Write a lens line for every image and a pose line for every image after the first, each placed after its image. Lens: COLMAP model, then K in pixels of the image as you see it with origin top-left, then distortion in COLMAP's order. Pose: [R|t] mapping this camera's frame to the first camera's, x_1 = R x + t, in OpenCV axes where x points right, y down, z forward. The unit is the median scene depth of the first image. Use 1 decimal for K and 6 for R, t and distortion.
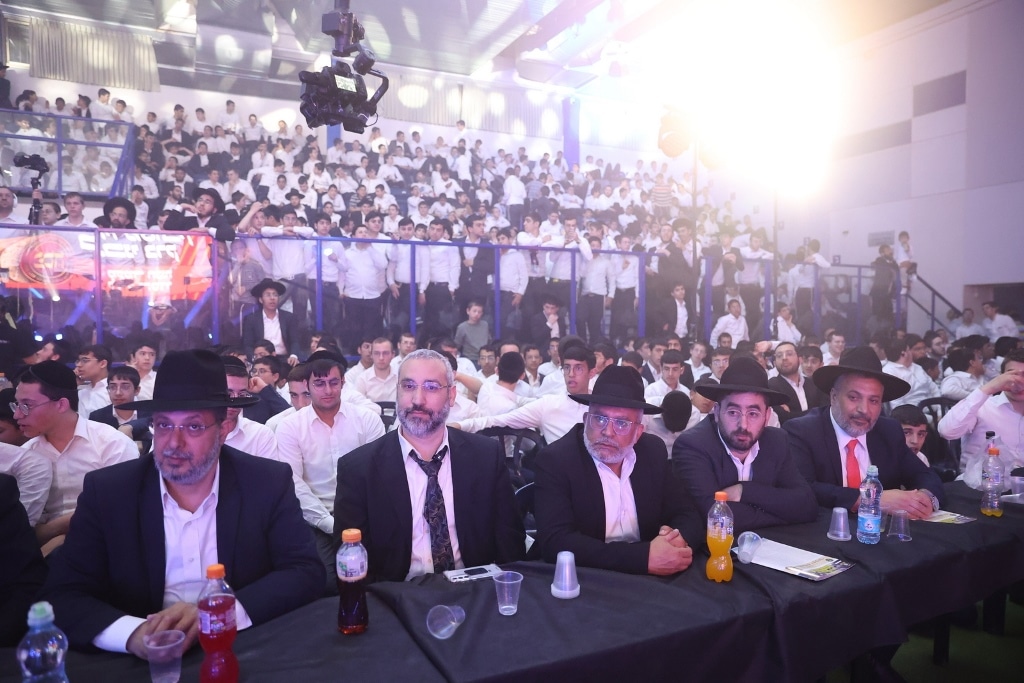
lens RADIAL K [[696.5, 0, 512.0], [0, 696.5, 341.5], [0, 0, 1]] dist [-0.104293, 0.089019]
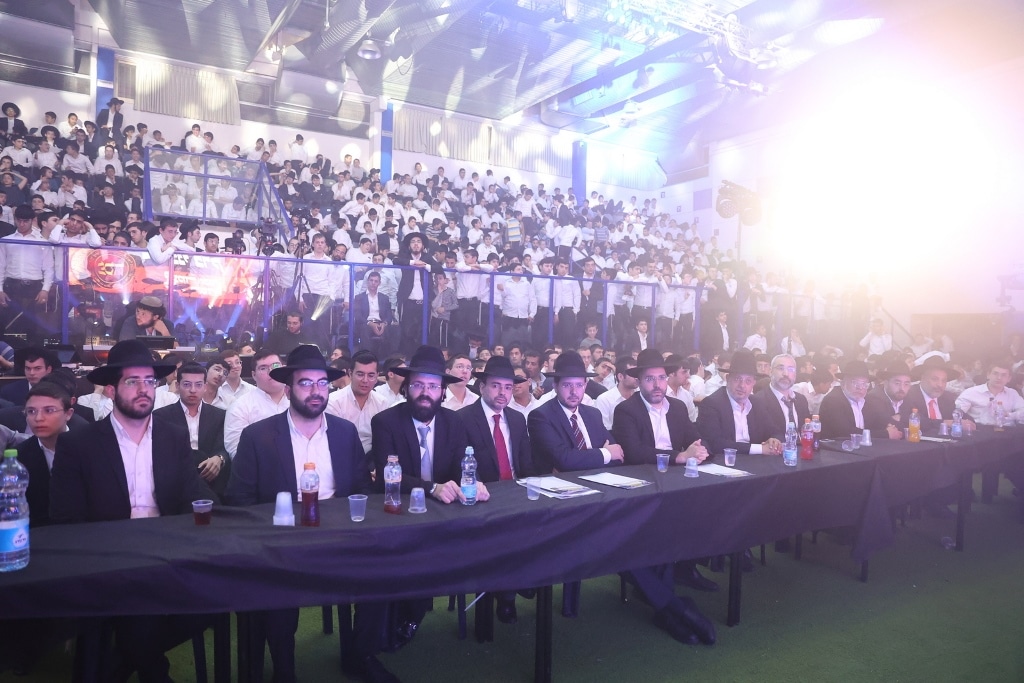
lens RADIAL K [[696.5, 0, 512.0], [0, 696.5, 341.5], [0, 0, 1]] dist [-0.104293, 0.089019]
pose [[0.994724, 0.019133, 0.100788, -0.311798], [-0.017309, 0.999671, -0.018940, 0.008188], [-0.101117, 0.017095, 0.994728, -0.295054]]
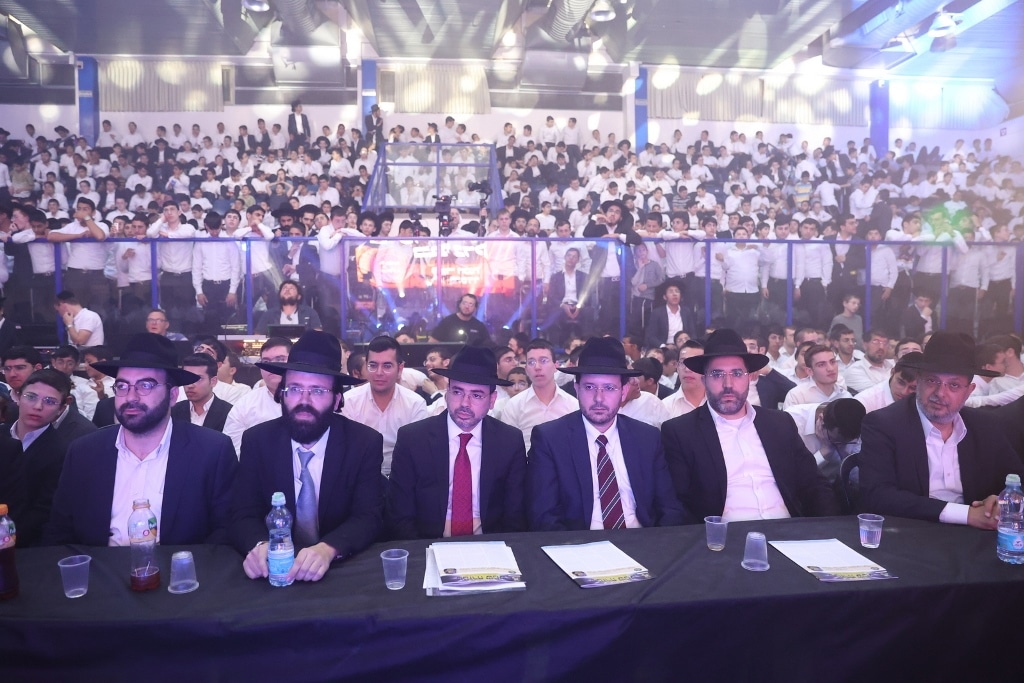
lens RADIAL K [[696.5, 0, 512.0], [0, 696.5, 341.5], [0, 0, 1]] dist [-0.104293, 0.089019]
pose [[0.940583, 0.007203, -0.339488, -0.164209], [-0.004797, 0.999957, 0.007927, 0.005544], [0.339530, -0.005828, 0.940577, -0.129327]]
